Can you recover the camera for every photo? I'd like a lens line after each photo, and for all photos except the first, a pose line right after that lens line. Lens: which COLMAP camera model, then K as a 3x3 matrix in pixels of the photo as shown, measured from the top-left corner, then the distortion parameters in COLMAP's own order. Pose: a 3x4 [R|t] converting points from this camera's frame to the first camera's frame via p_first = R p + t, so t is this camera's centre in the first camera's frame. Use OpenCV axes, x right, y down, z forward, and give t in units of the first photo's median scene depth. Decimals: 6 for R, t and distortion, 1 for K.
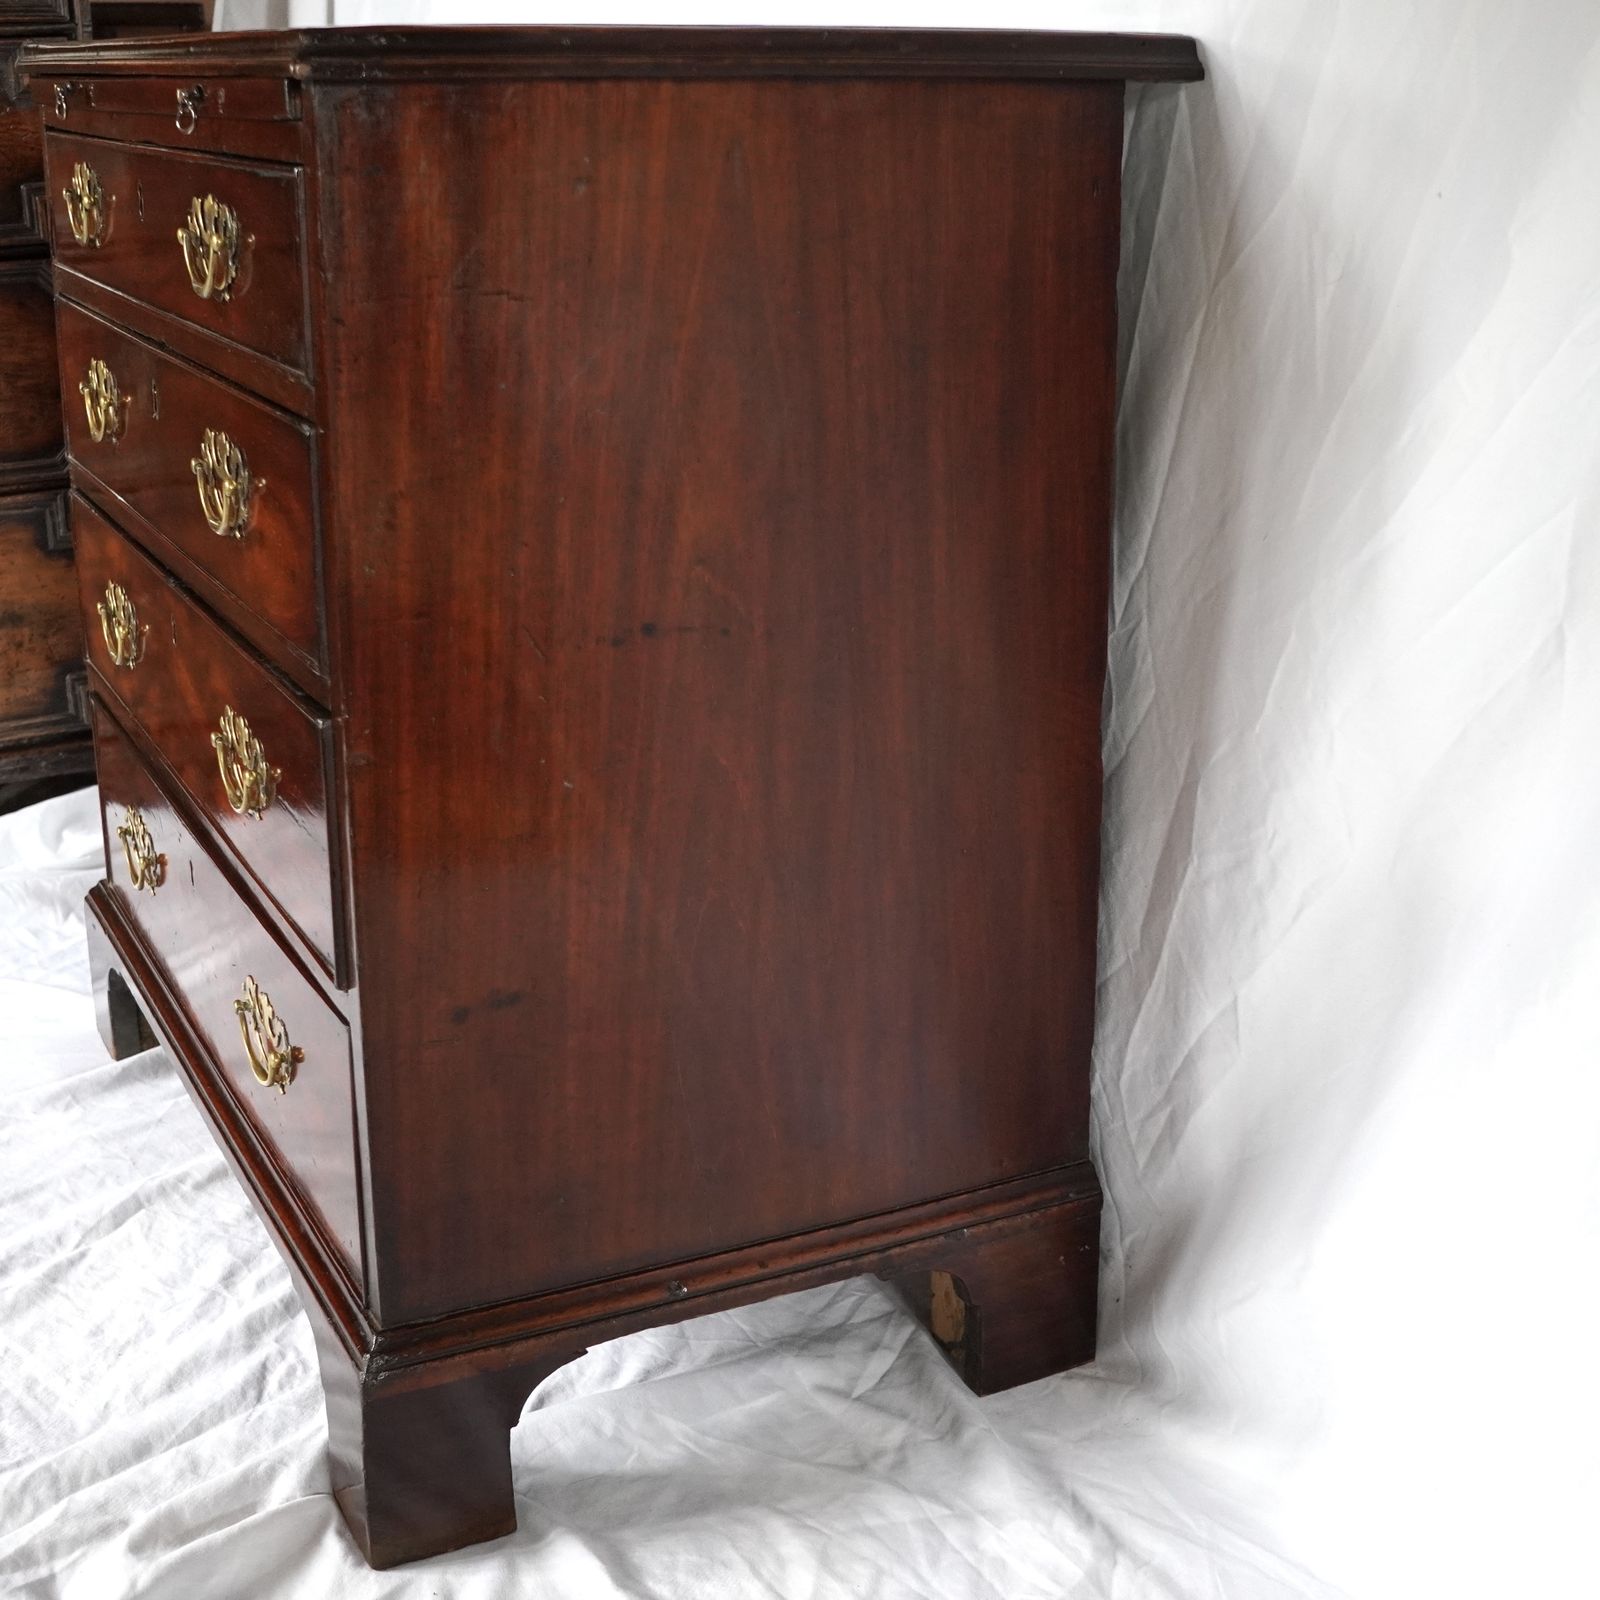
lens RADIAL K [[2303.9, 0, 800.0], [0, 2303.9, 800.0], [0, 0, 1]] dist [-0.023362, -0.032290]
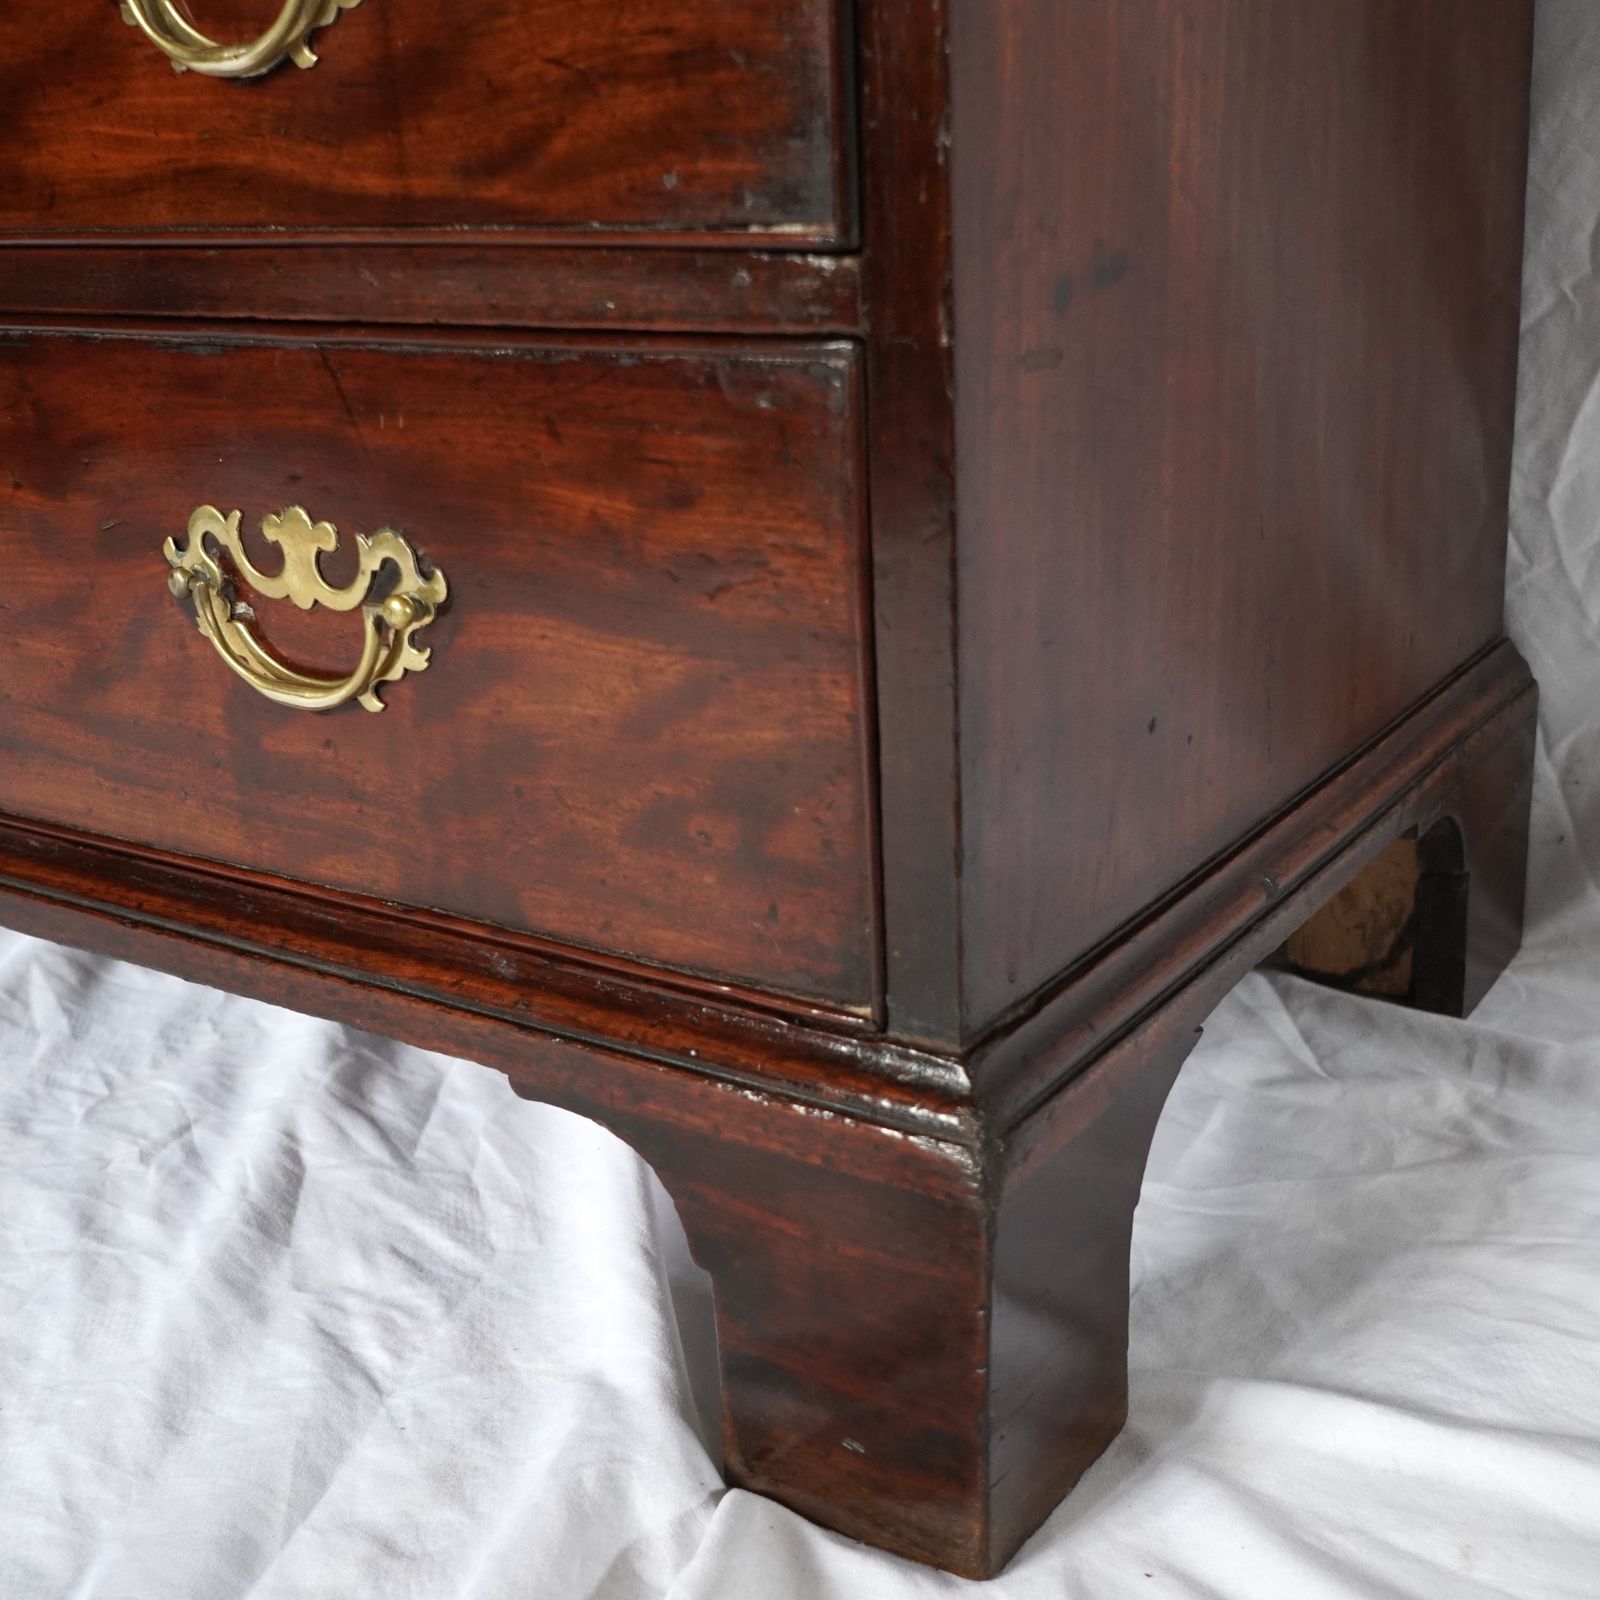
lens RADIAL K [[2165.6, 0, 800.0], [0, 2165.6, 800.0], [0, 0, 1]] dist [-0.089125, -0.007893]
pose [[0.862418, -0.188360, 0.469847, -0.354300], [0.190408, 0.980733, 0.043672, 0.140850], [-0.469021, 0.051799, 0.881667, 0.569956]]
